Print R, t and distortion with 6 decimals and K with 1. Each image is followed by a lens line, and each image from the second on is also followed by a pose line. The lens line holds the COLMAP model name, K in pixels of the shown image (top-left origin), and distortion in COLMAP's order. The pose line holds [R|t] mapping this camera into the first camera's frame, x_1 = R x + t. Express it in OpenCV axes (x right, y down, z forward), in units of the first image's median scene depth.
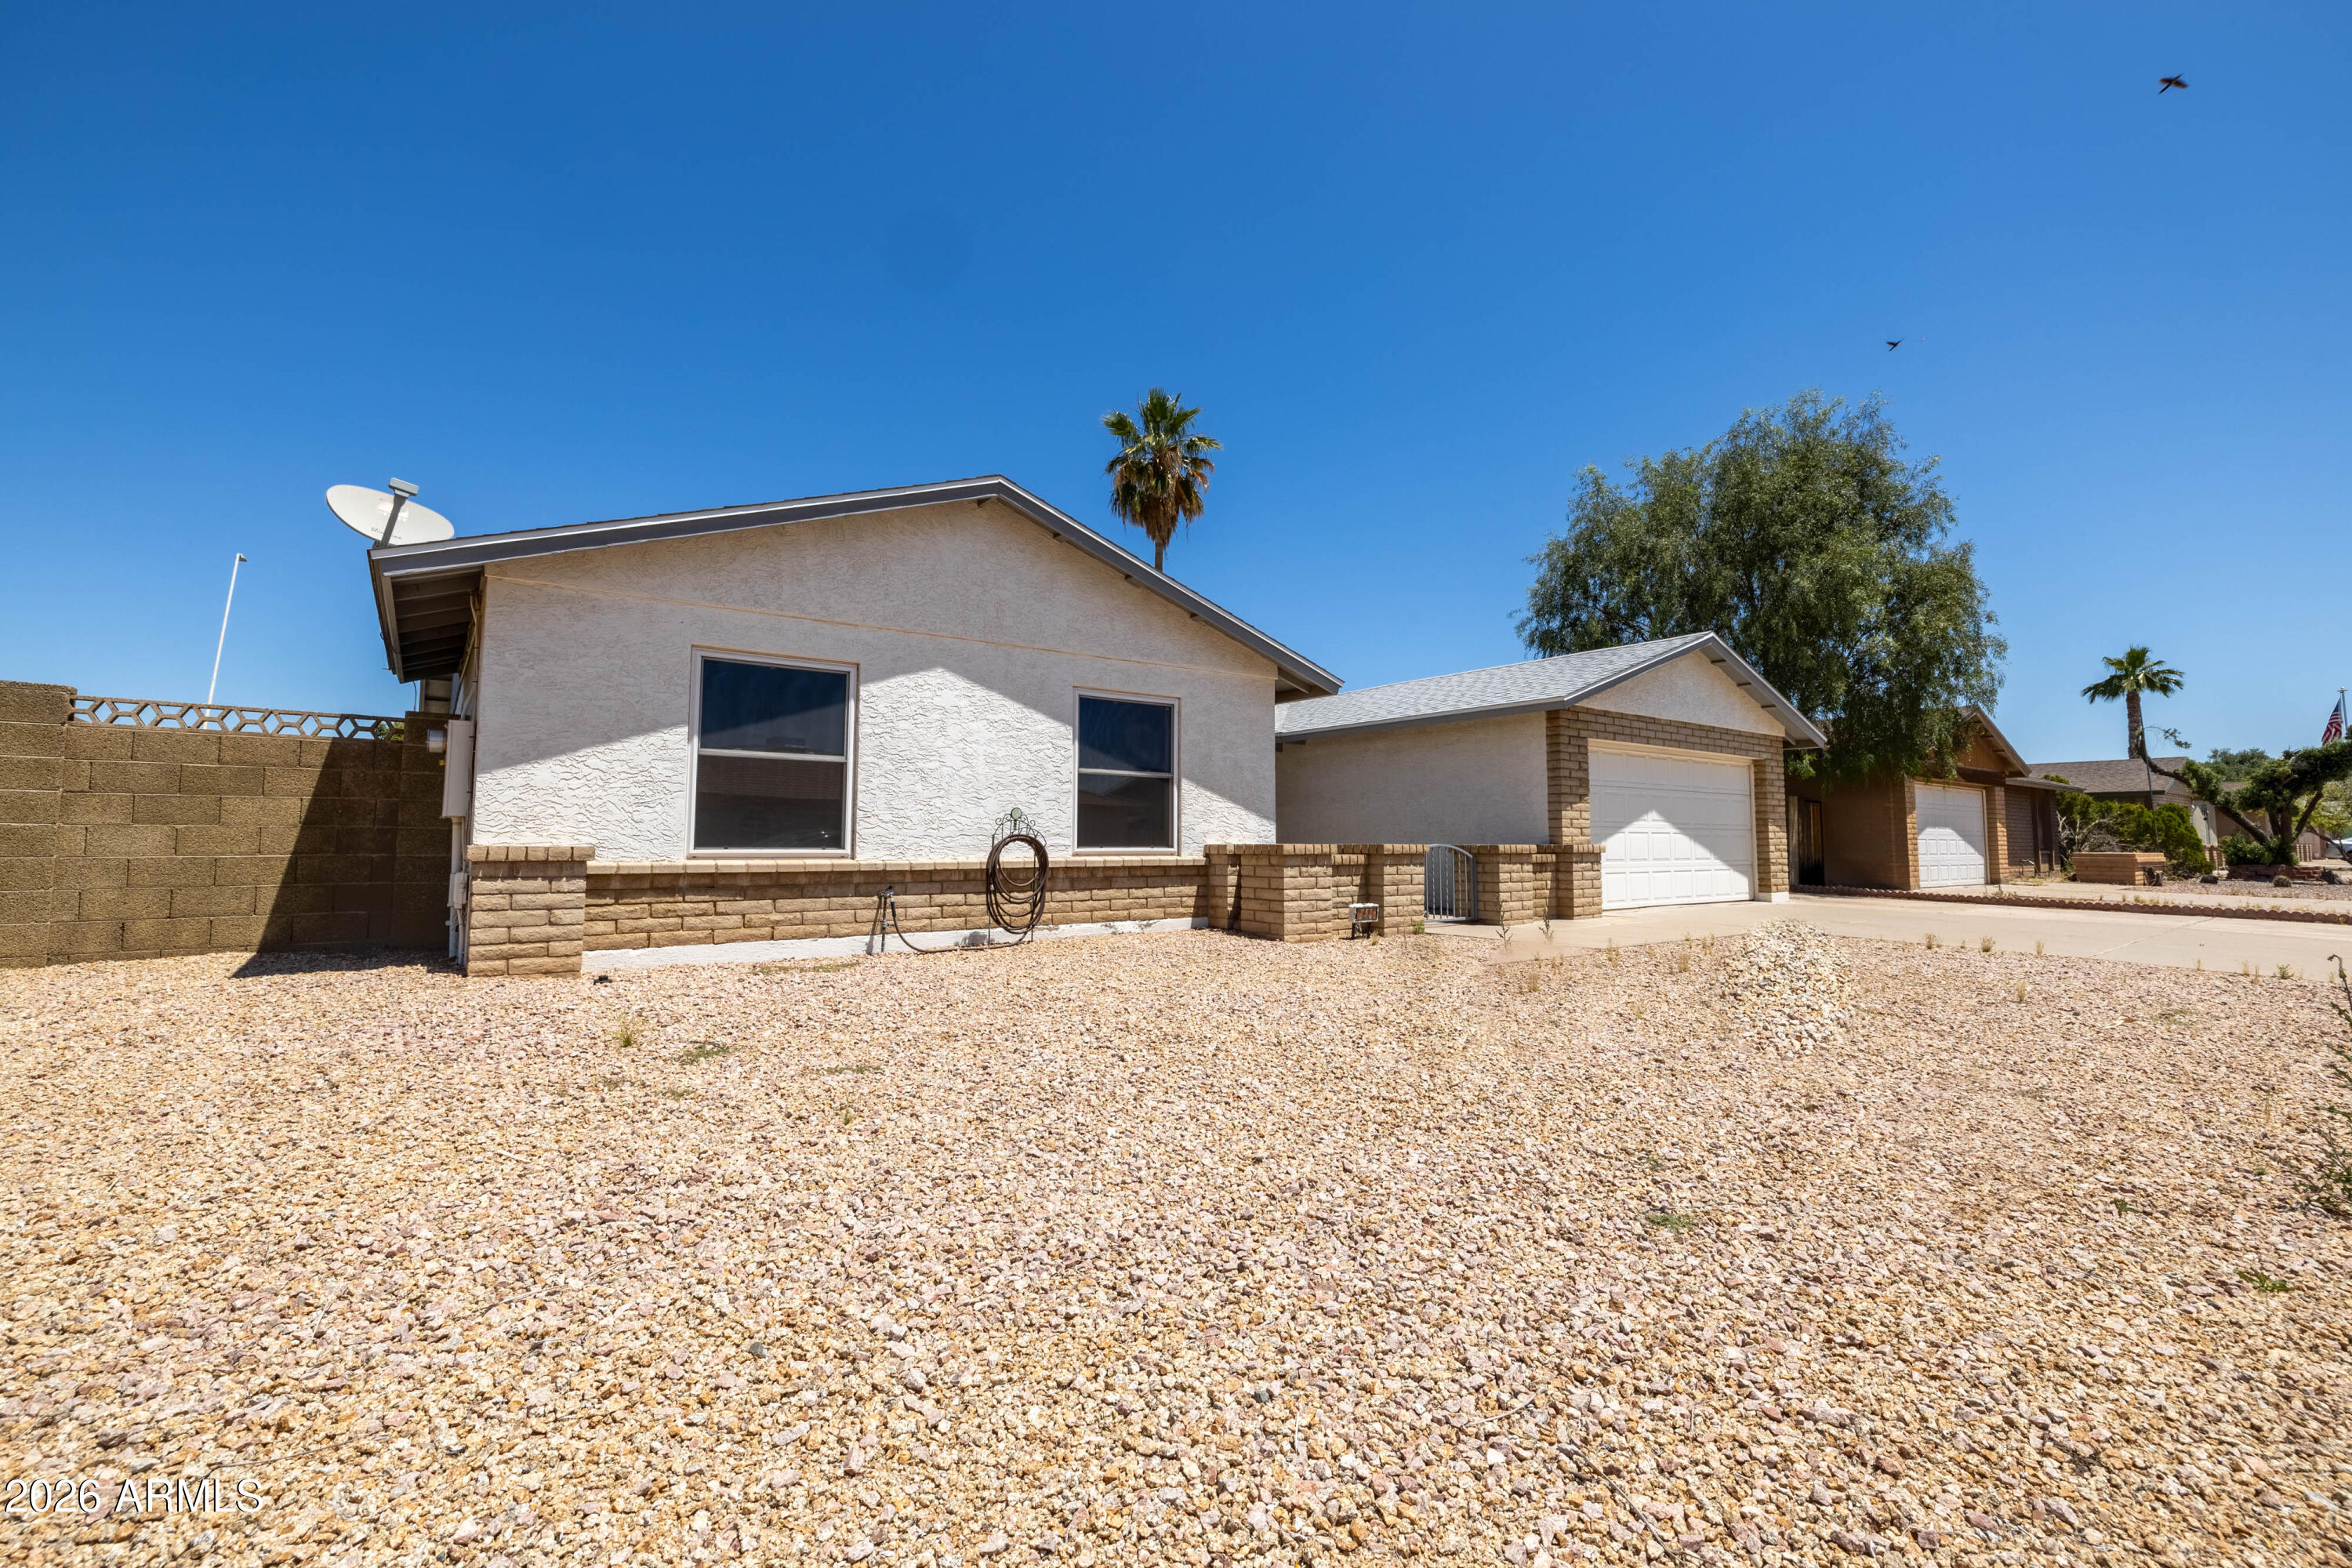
lens RADIAL K [[999.4, 0, 1180.9], [0, 999.4, 770.1], [0, 0, 1]] dist [0.001169, 0.000479]
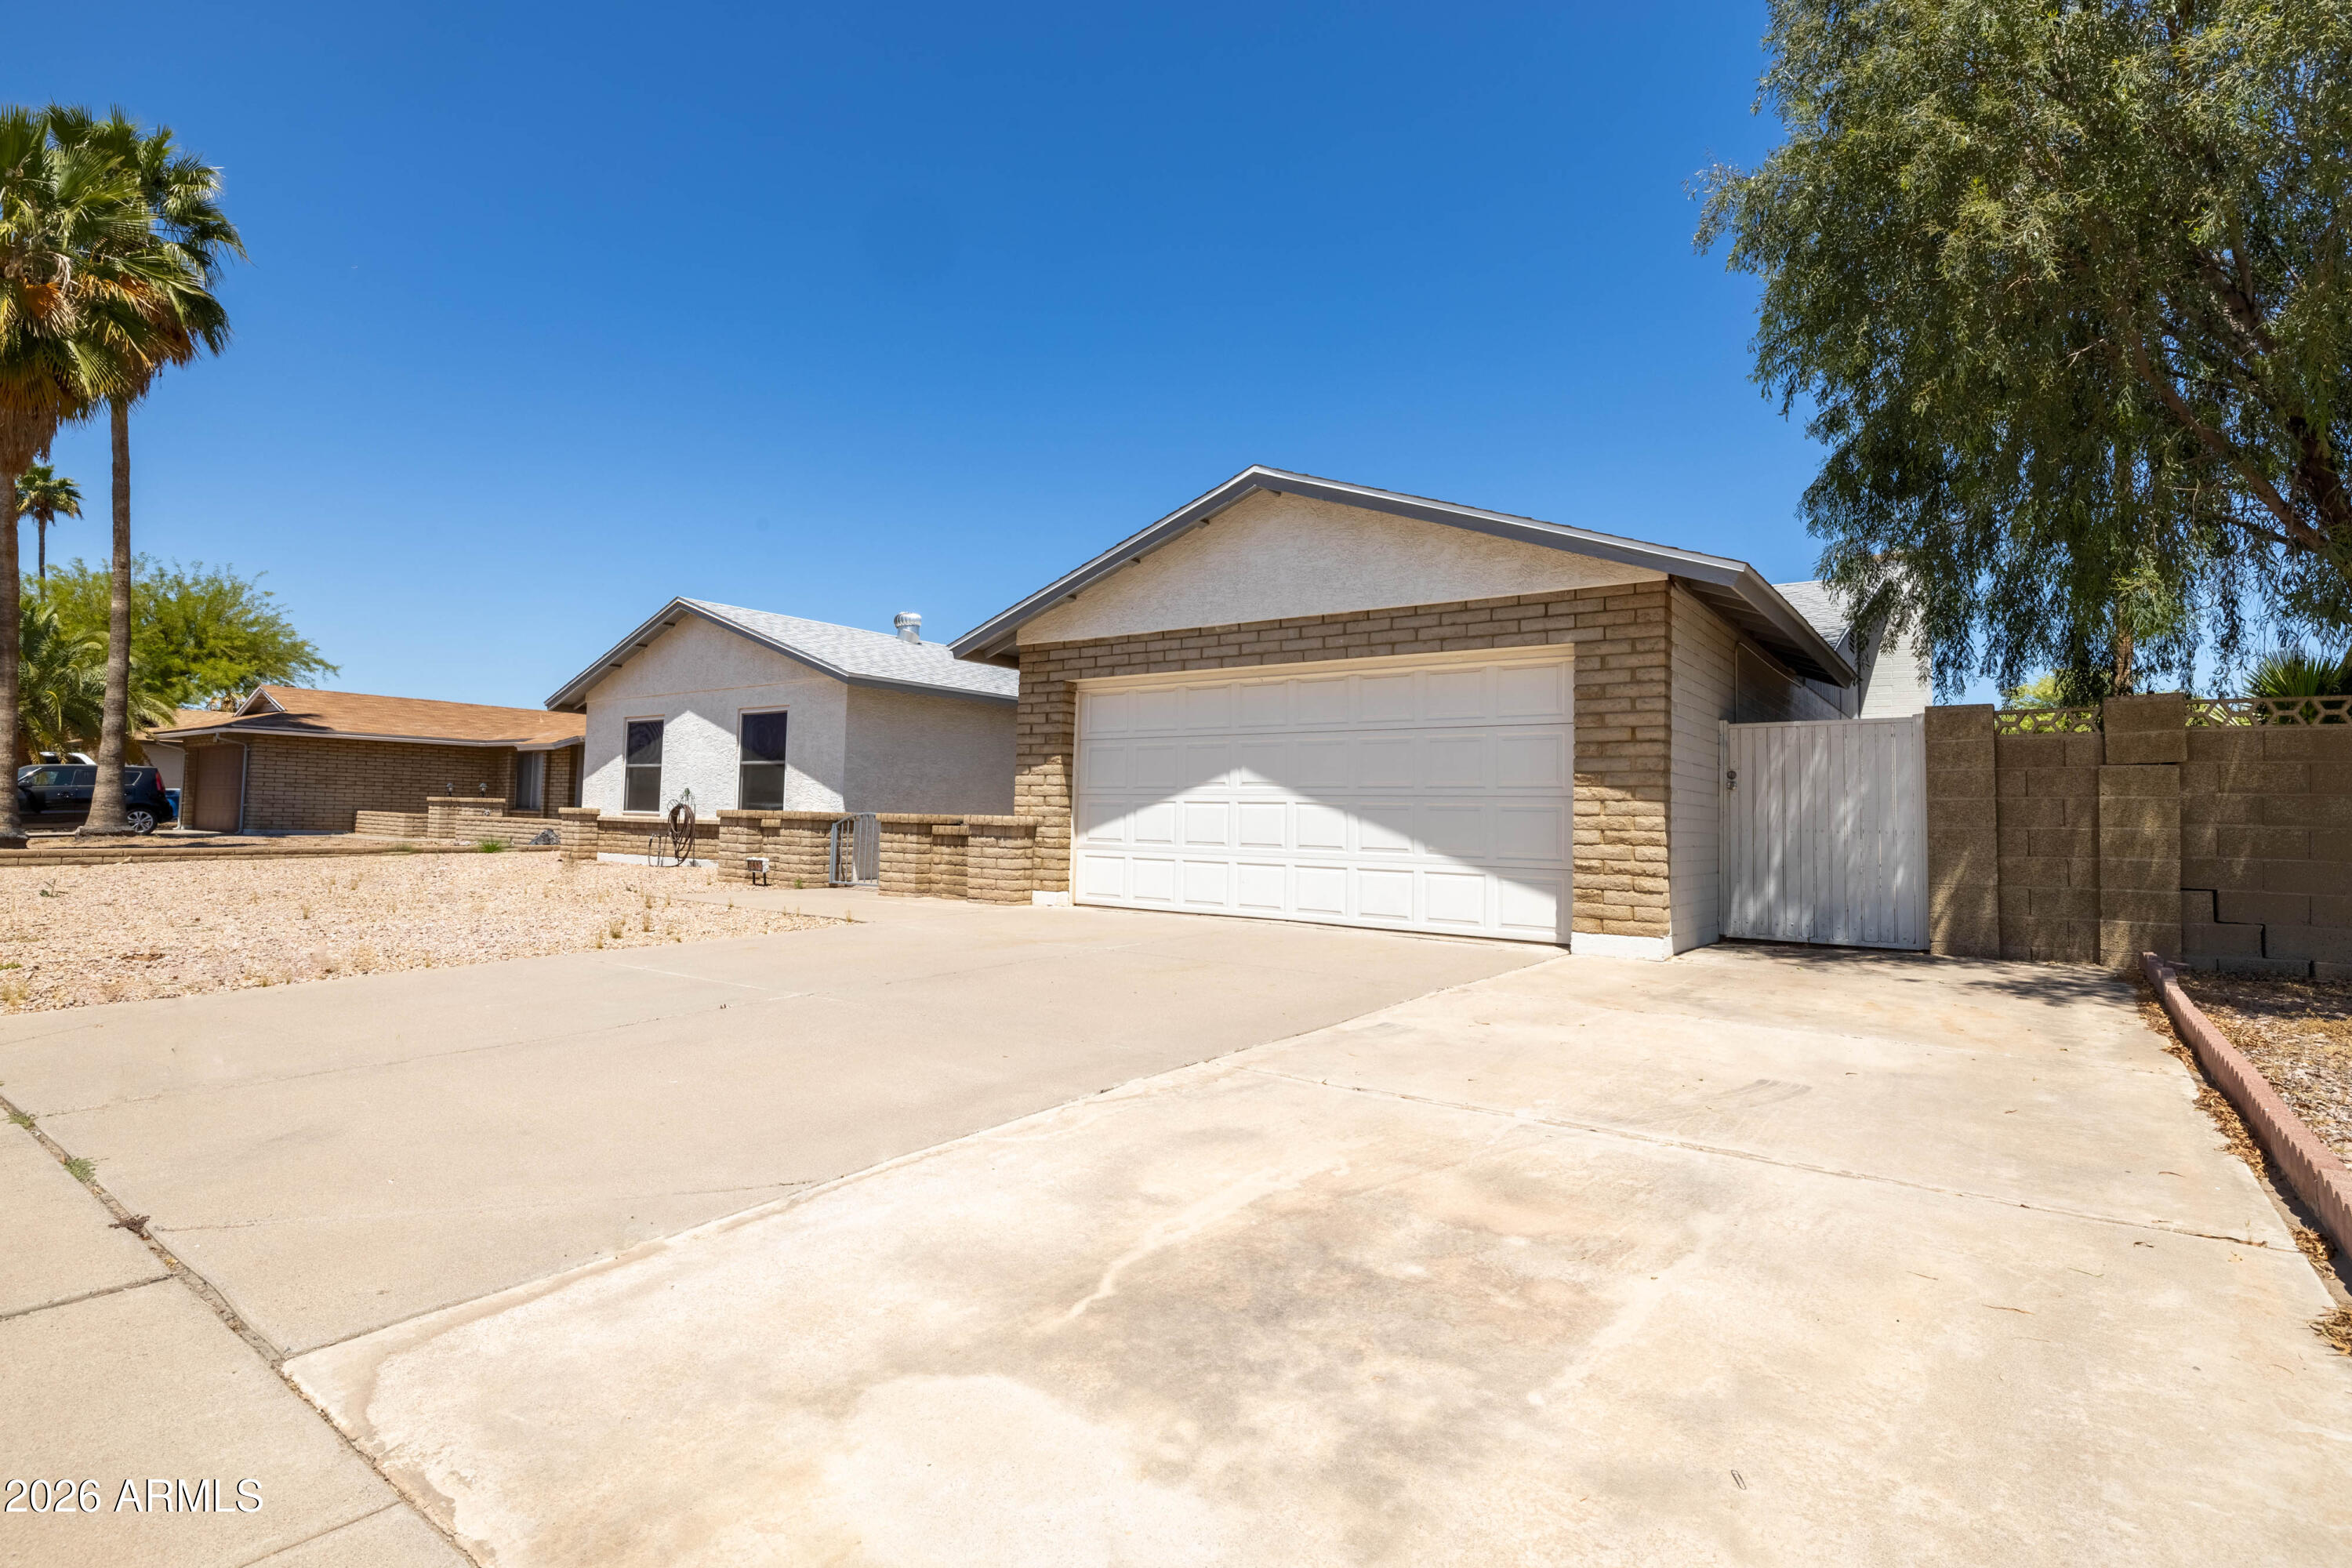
lens RADIAL K [[1133.0, 0, 1176.0], [0, 1133.0, 784.0], [0, 0, 1]] dist [-0.002154, -0.000157]
pose [[0.280744, -0.028690, -0.959354, 1.860960], [0.045680, 0.998820, -0.016503, 0.097488], [0.958695, -0.039190, 0.281723, 1.213382]]
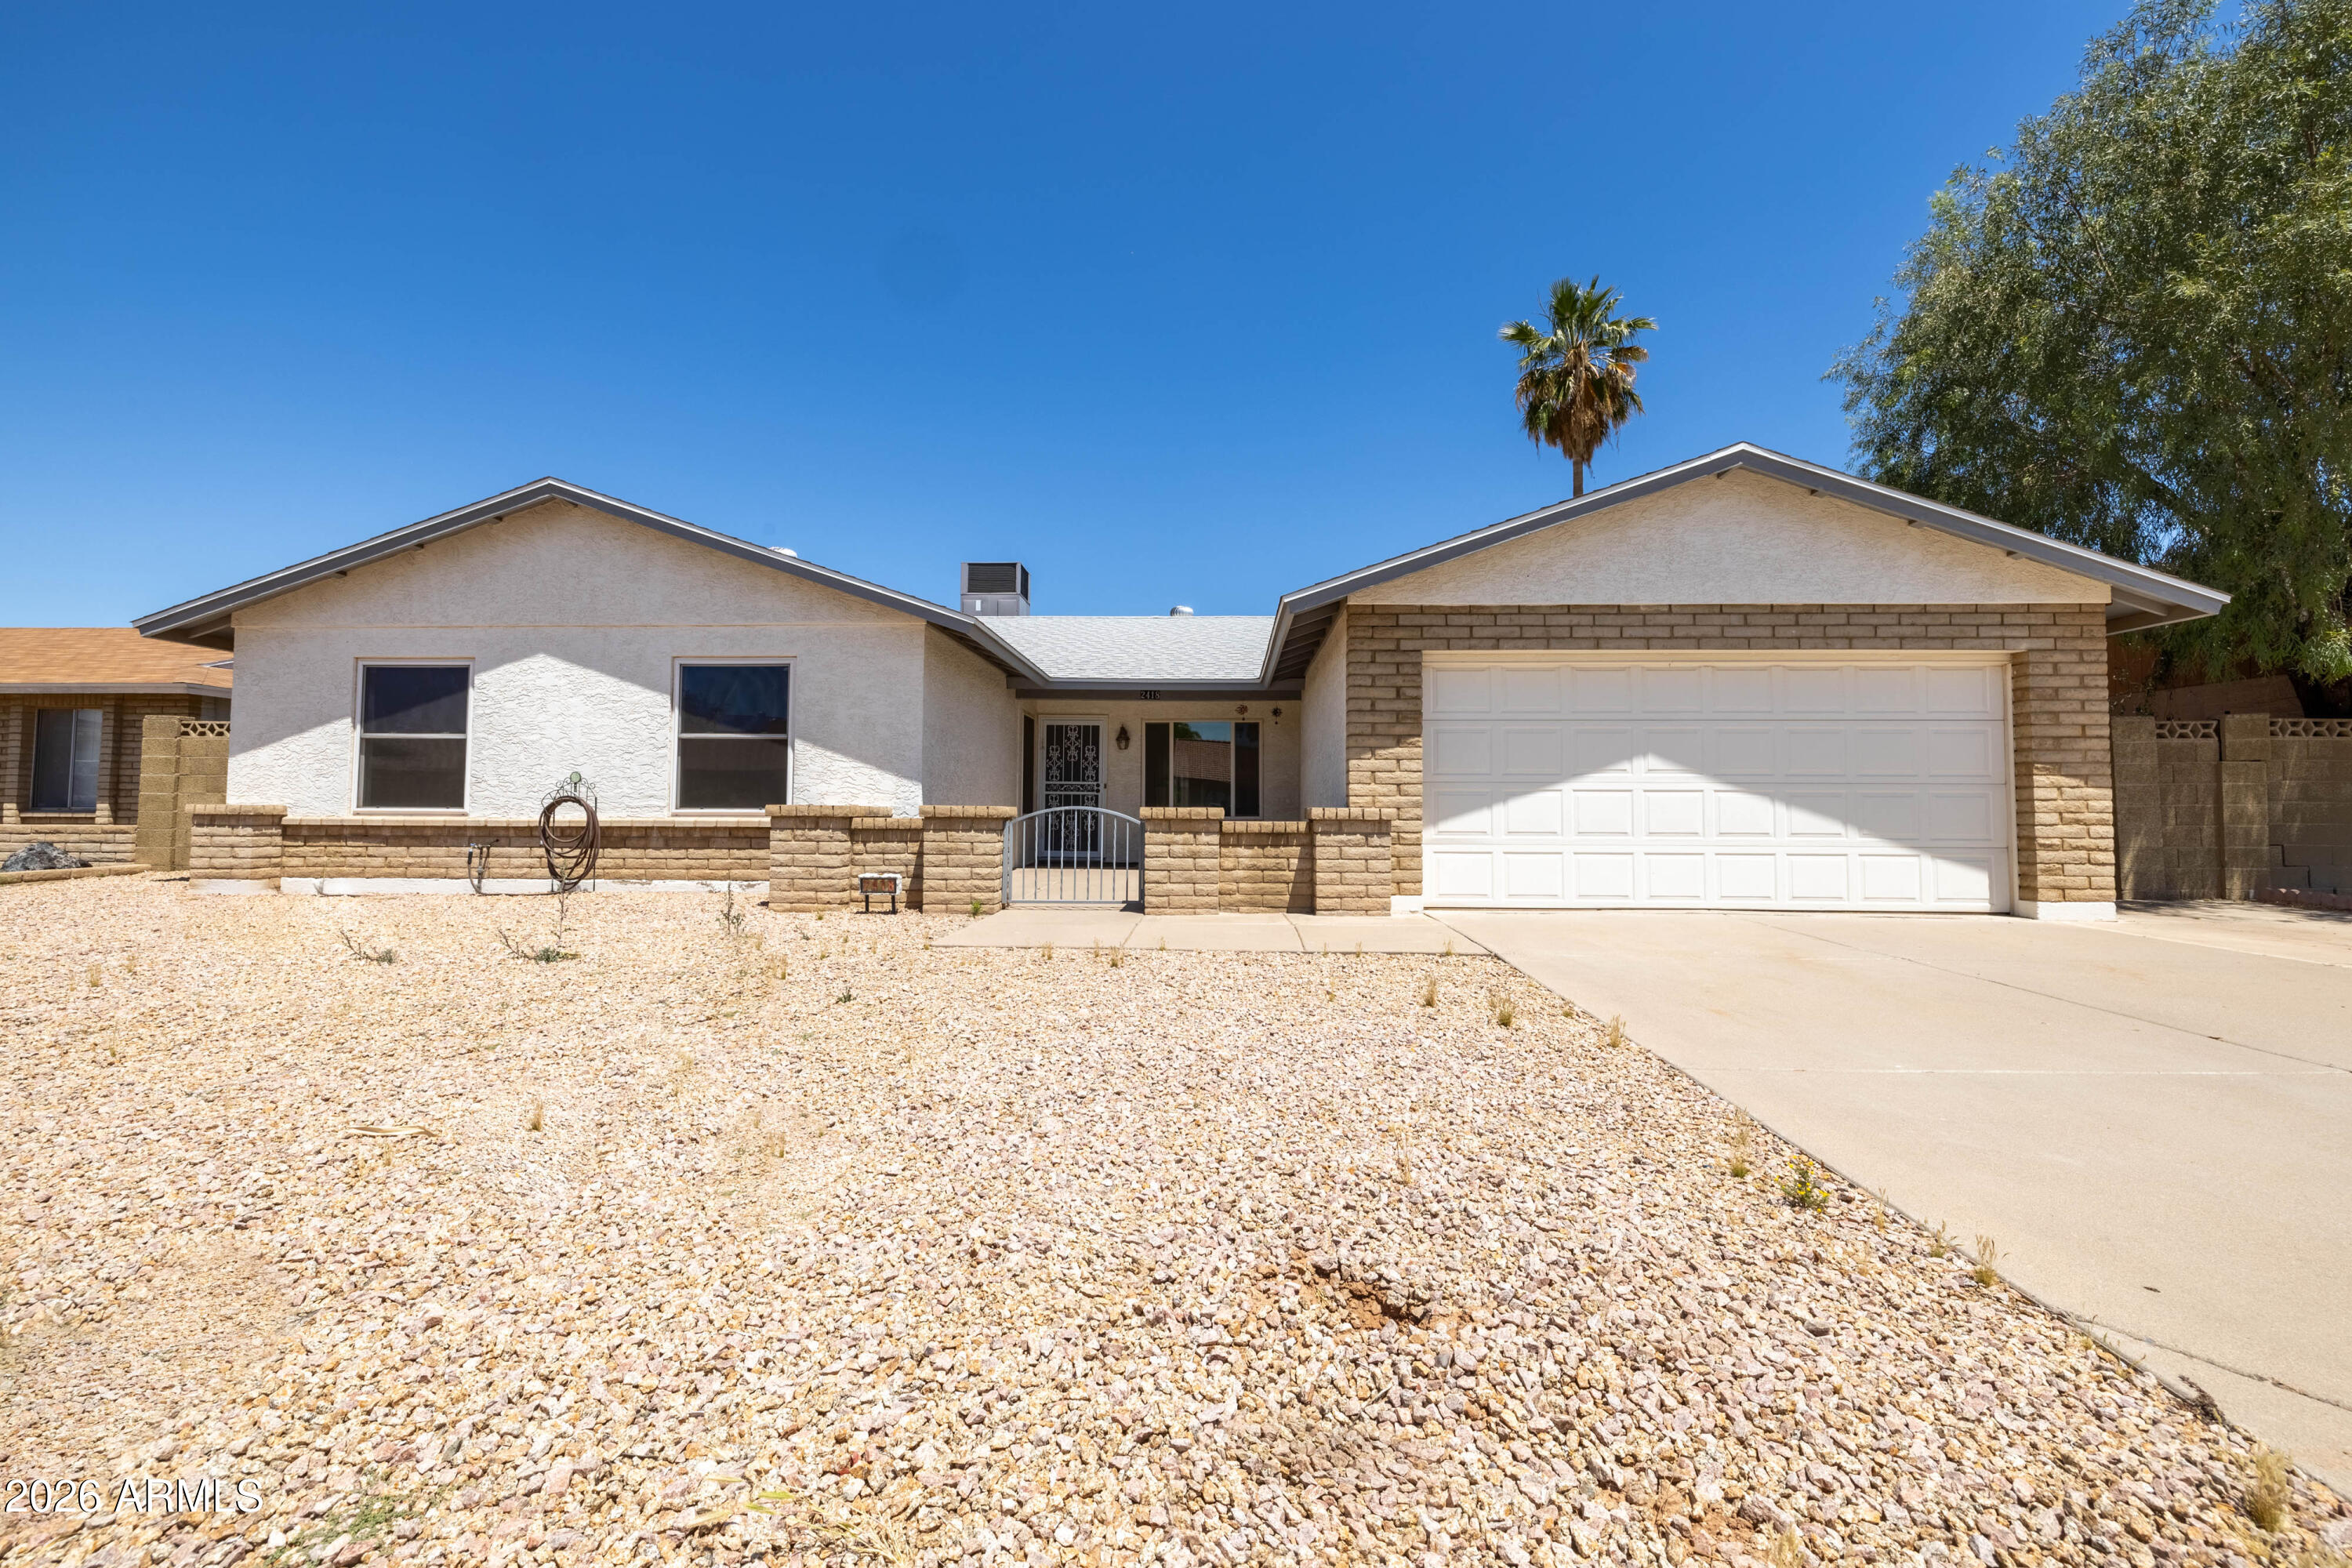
lens RADIAL K [[987.7, 0, 1176.7], [0, 987.7, 769.0], [0, 0, 1]] dist [0.001162, 0.000279]
pose [[0.774012, -0.026209, -0.632629, 1.017570], [0.042065, 0.999064, 0.010076, 0.049419], [0.631772, -0.034410, 0.774390, 0.550804]]
